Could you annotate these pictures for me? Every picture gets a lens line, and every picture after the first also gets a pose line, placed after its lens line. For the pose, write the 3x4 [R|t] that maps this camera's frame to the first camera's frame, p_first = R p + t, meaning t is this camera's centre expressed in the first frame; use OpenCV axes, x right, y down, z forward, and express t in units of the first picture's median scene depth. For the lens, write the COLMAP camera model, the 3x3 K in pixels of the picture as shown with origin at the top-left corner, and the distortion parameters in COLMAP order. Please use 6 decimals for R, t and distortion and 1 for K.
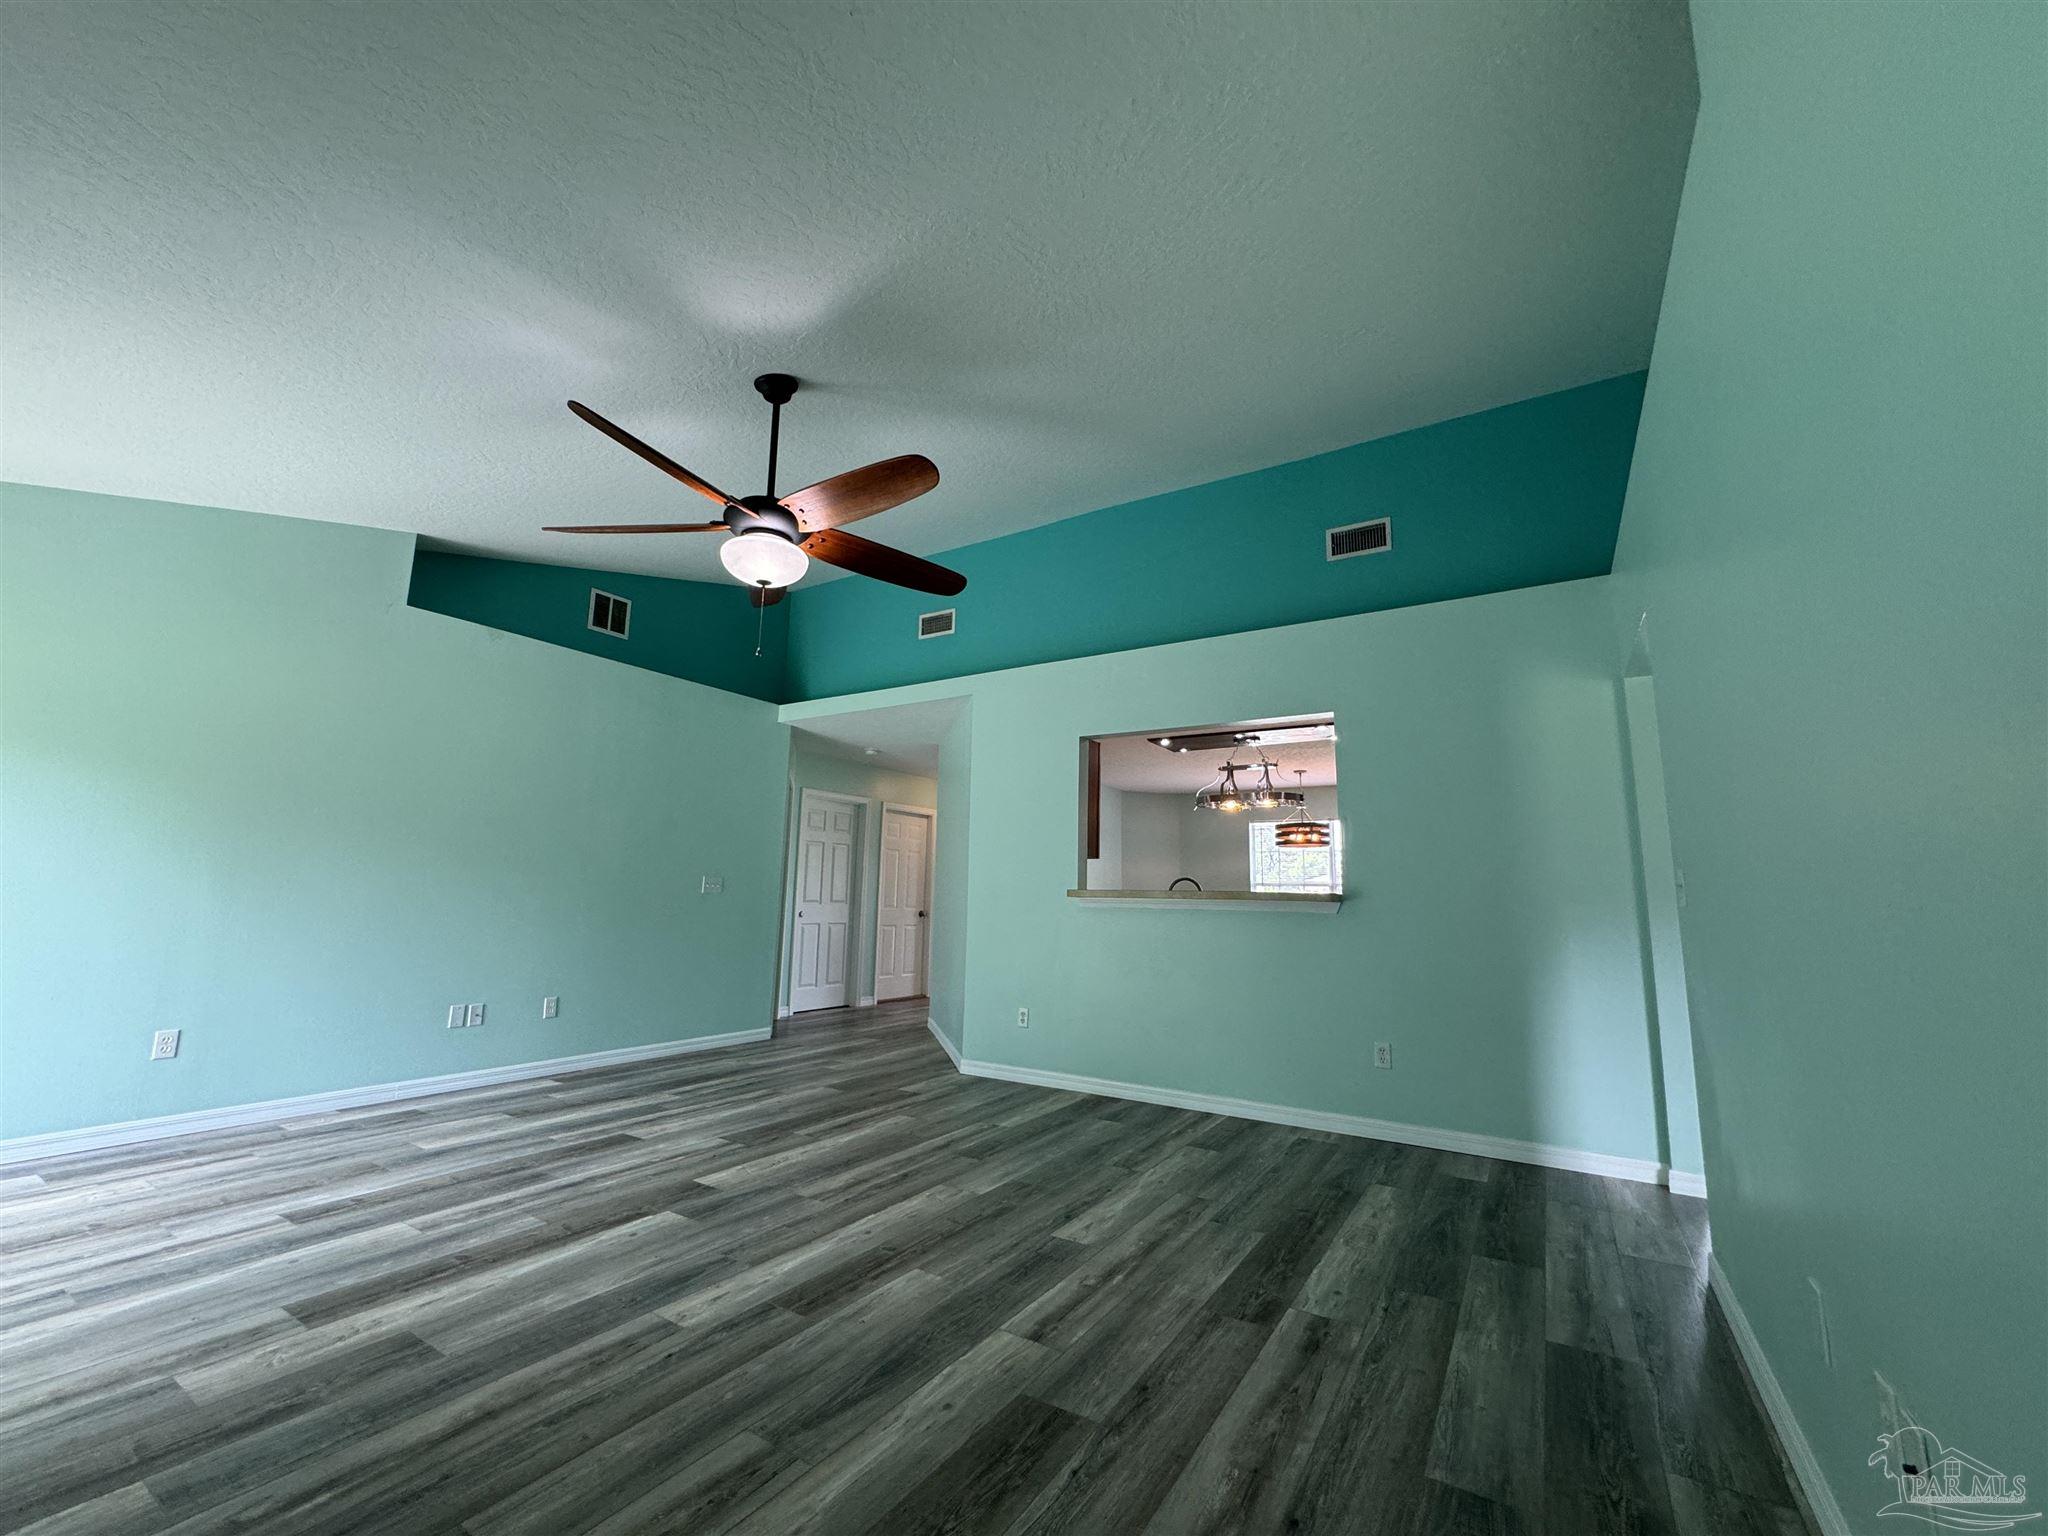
lens RADIAL K [[828.4, 0, 1024.0], [0, 828.4, 768.0], [0, 0, 1]] dist [-0.010349, 0.000163]
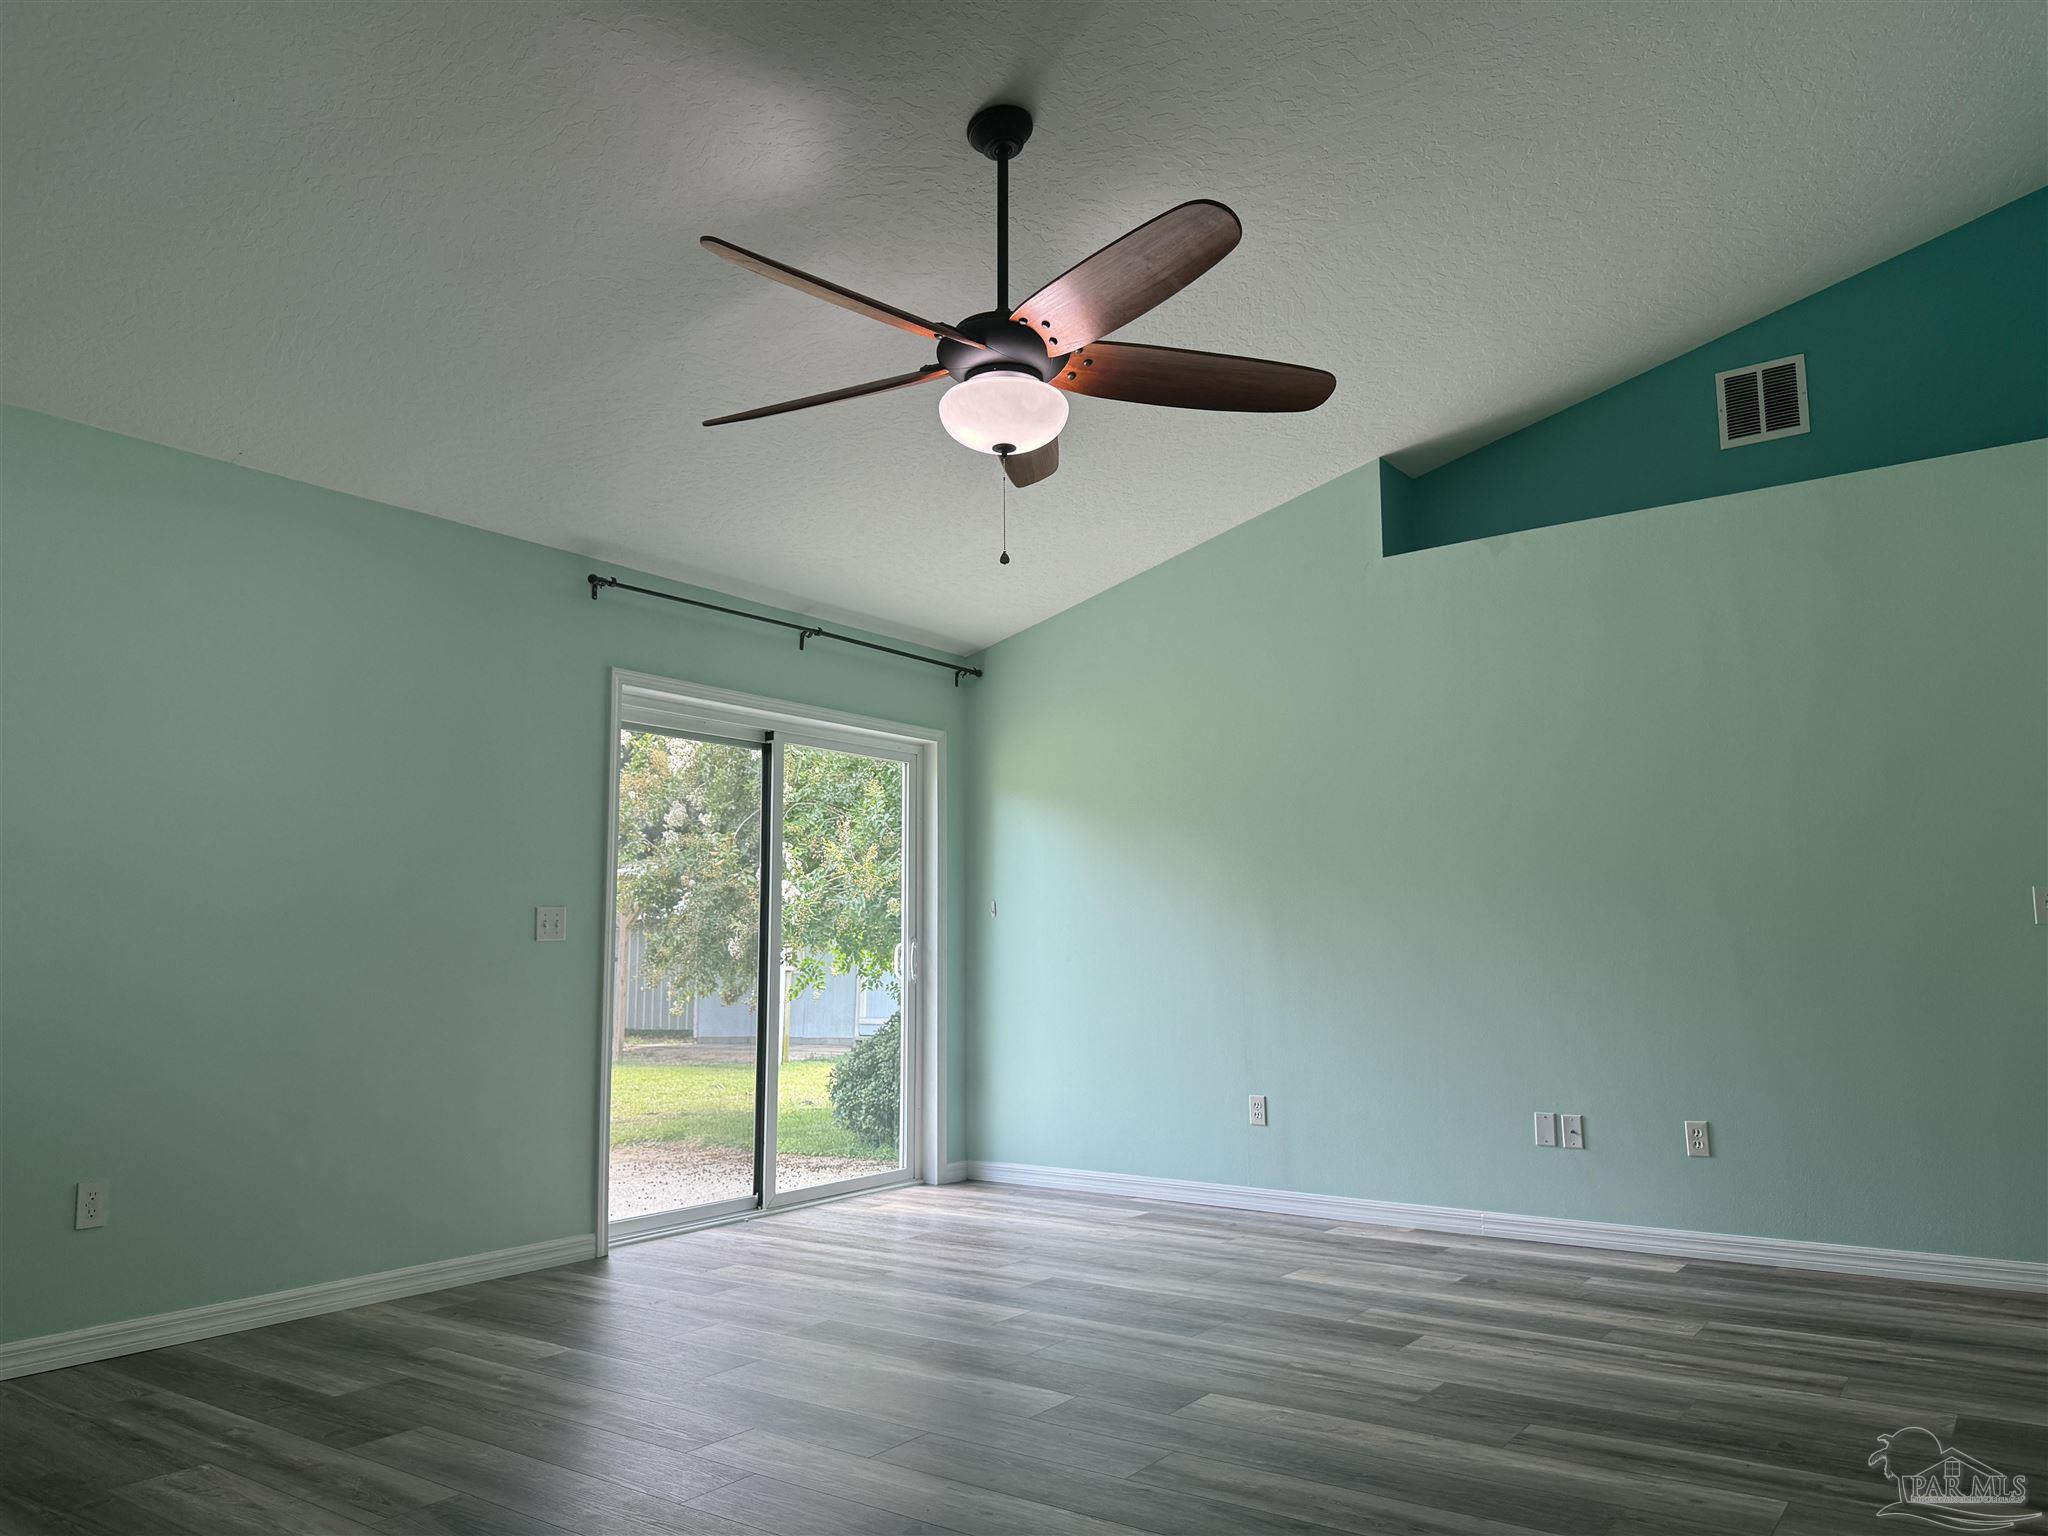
lens RADIAL K [[1436.9, 0, 1024.4], [0, 1436.9, 742.6], [0, 0, 1]] dist [0.090793, -0.140842]
pose [[-0.066468, -0.162310, -0.984498, 0.760053], [0.166168, 0.971101, -0.171321, 0.190841], [0.983855, -0.174979, -0.037577, 0.990636]]
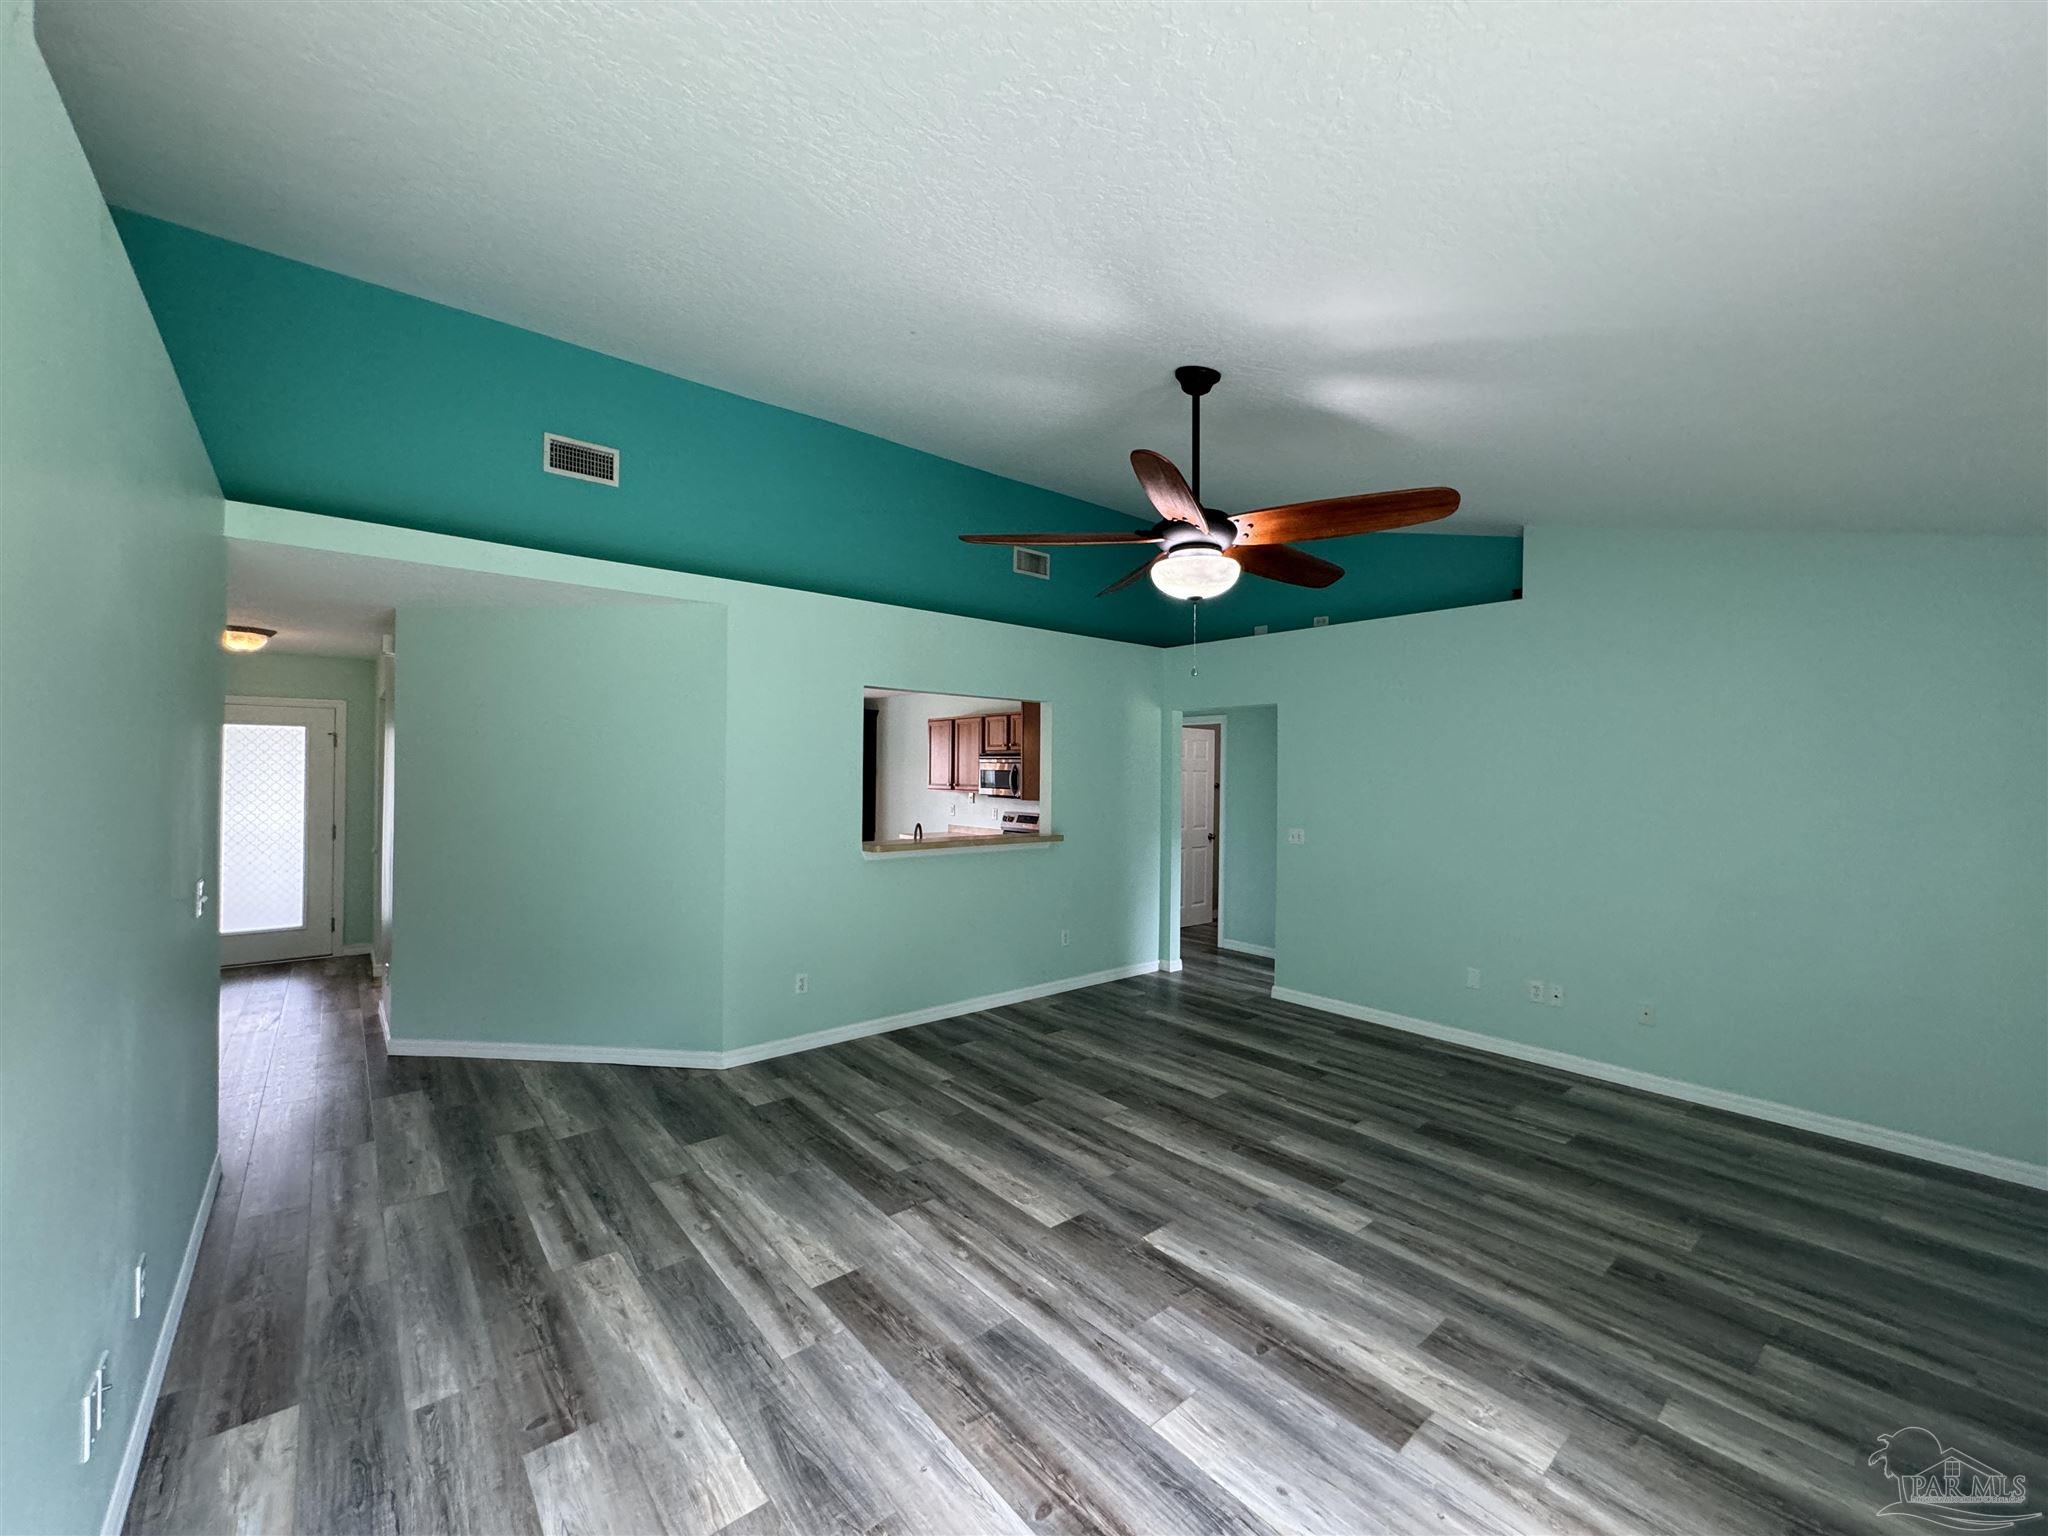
lens RADIAL K [[828.4, 0, 1024.0], [0, 828.4, 768.0], [0, 0, 1]] dist [-0.010349, 0.000163]
pose [[0.304054, -0.021258, 0.952418, -1.278110], [-0.154553, 0.985406, 0.071334, -0.066583], [-0.940034, -0.168889, 0.296331, 0.842505]]
